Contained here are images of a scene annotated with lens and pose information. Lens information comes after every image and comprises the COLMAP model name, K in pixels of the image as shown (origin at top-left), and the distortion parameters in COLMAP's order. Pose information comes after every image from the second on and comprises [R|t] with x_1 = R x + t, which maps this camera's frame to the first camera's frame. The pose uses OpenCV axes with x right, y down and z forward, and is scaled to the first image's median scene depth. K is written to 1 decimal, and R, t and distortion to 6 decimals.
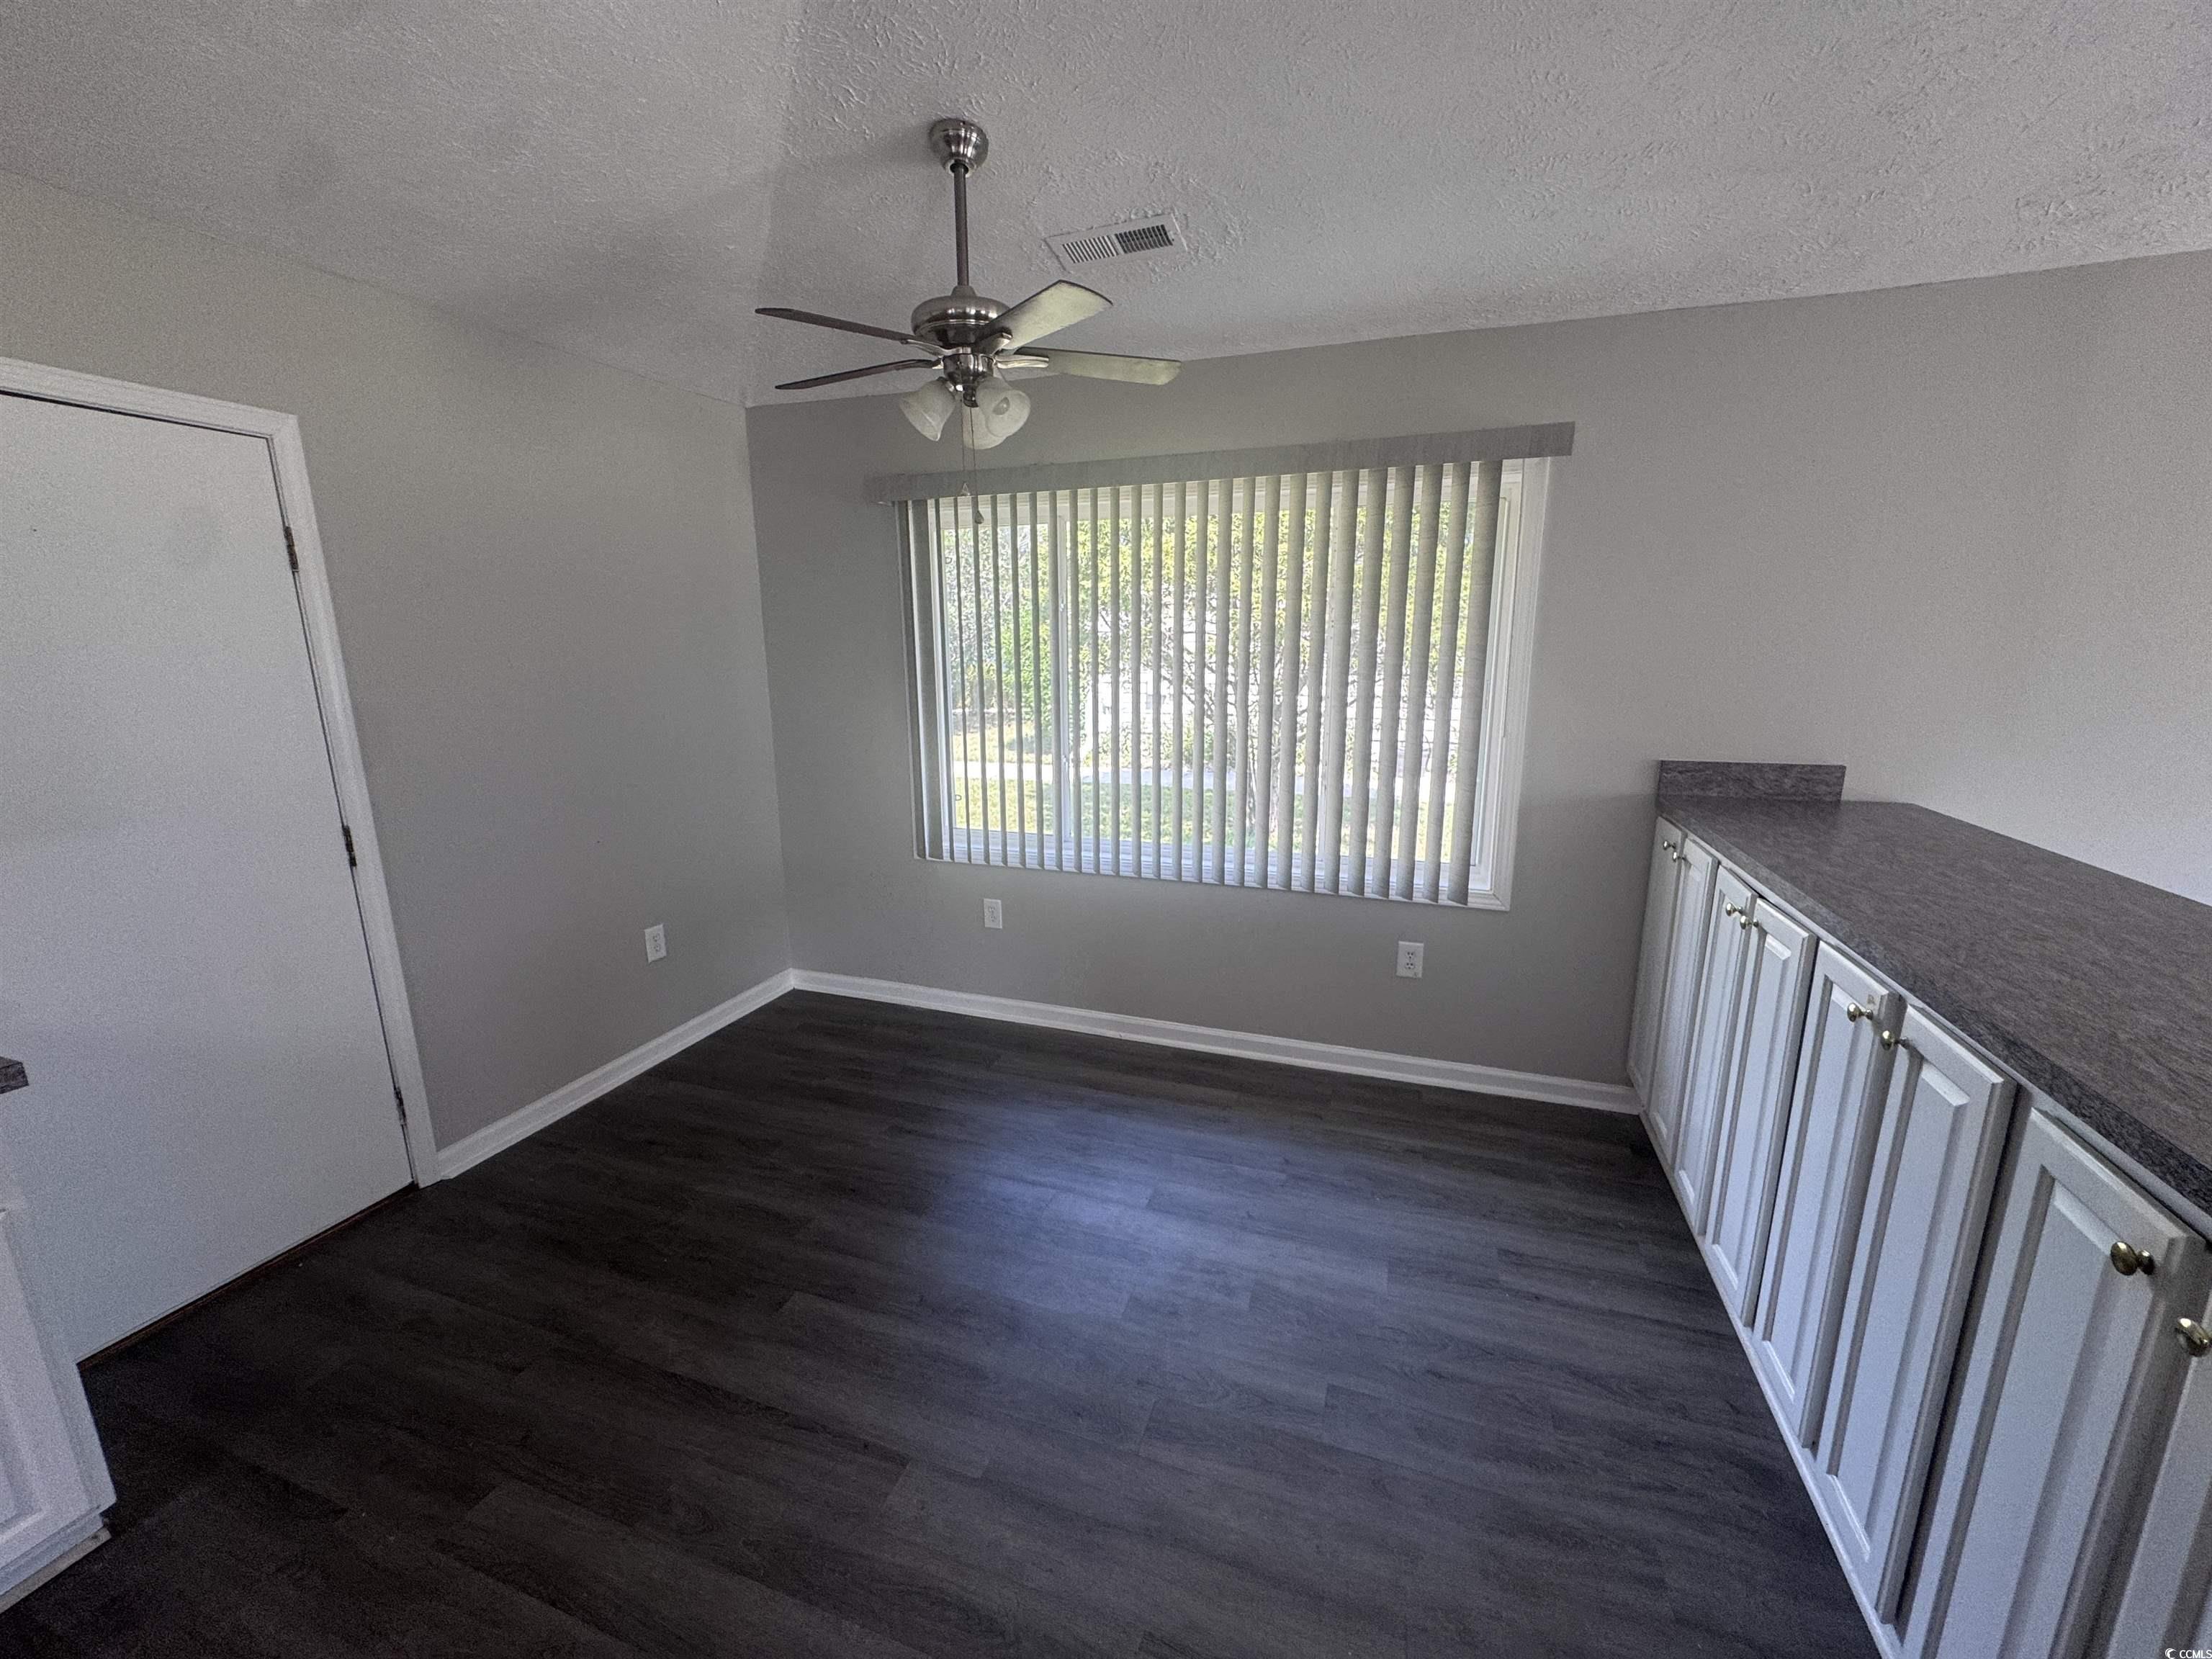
lens RADIAL K [[881.1, 0, 1105.0], [0, 881.1, 829.0], [0, 0, 1]] dist [-0.002127, 0.000323]
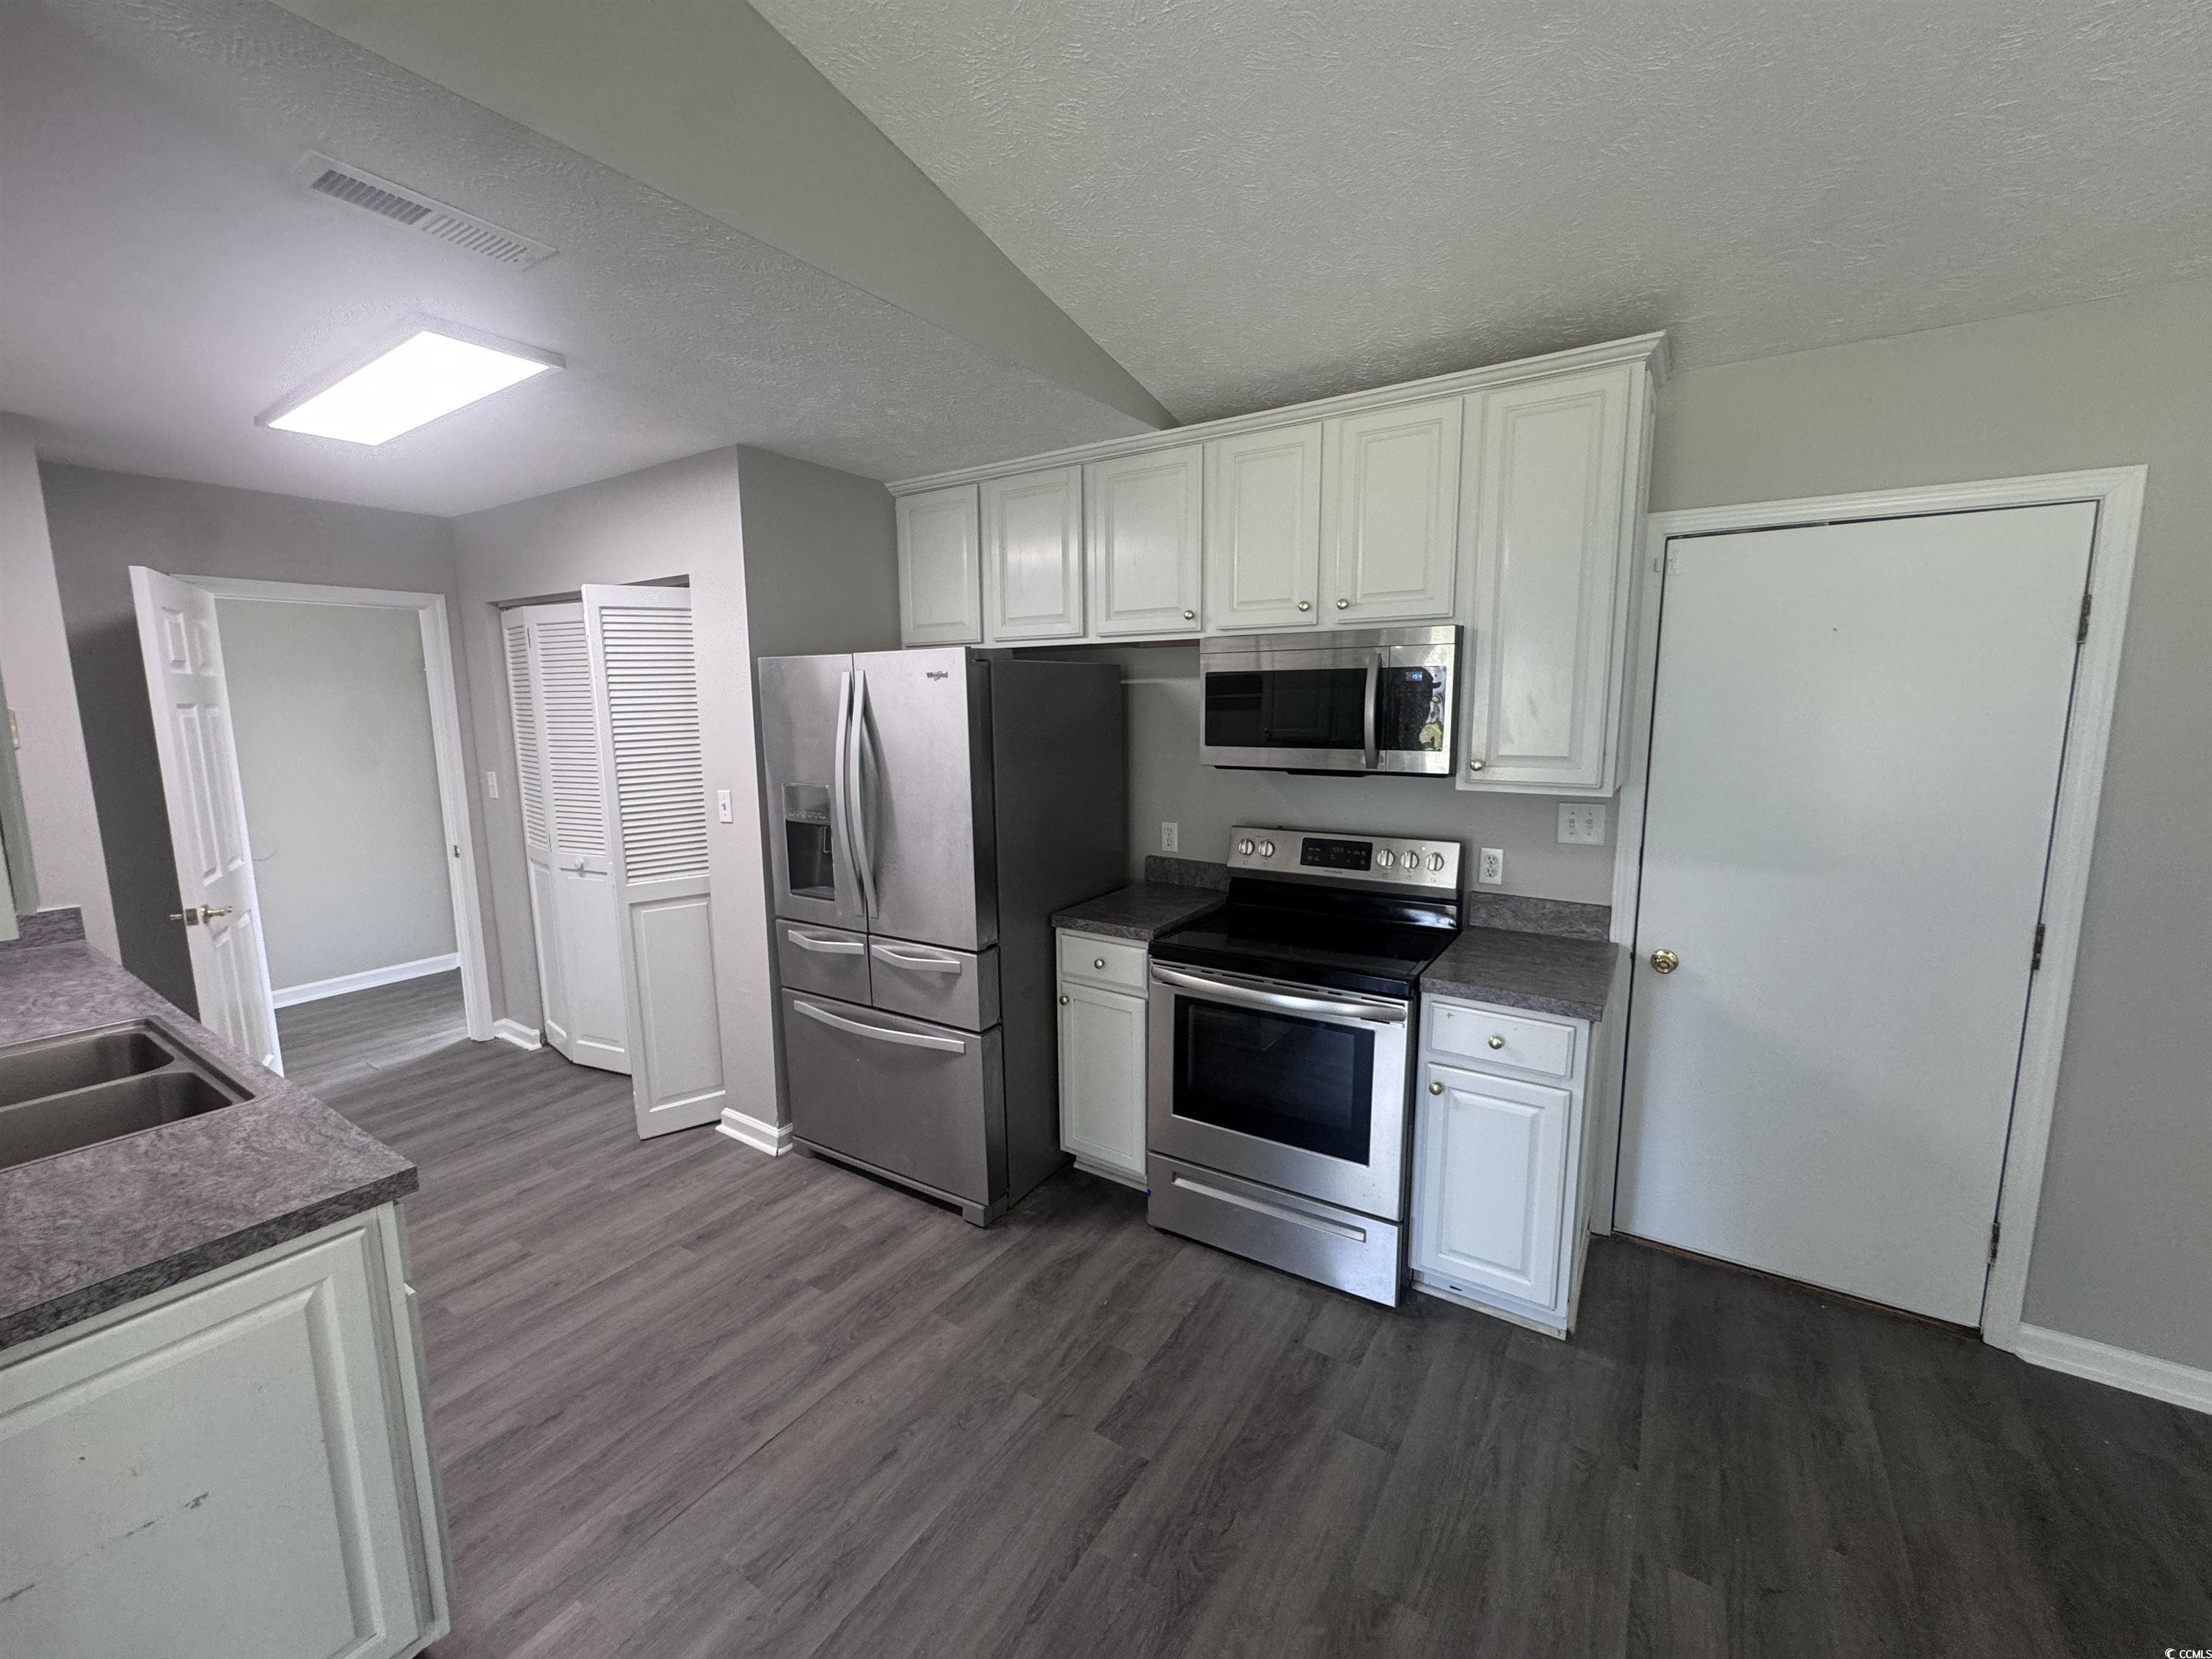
lens RADIAL K [[881.1, 0, 1105.3], [0, 881.1, 832.6], [0, 0, 1]] dist [-0.002127, 0.000323]
pose [[-0.229400, 0.153804, -0.961103, 0.194877], [-0.195644, 0.959997, 0.200324, -0.085625], [0.953467, 0.233989, -0.190133, 0.247340]]
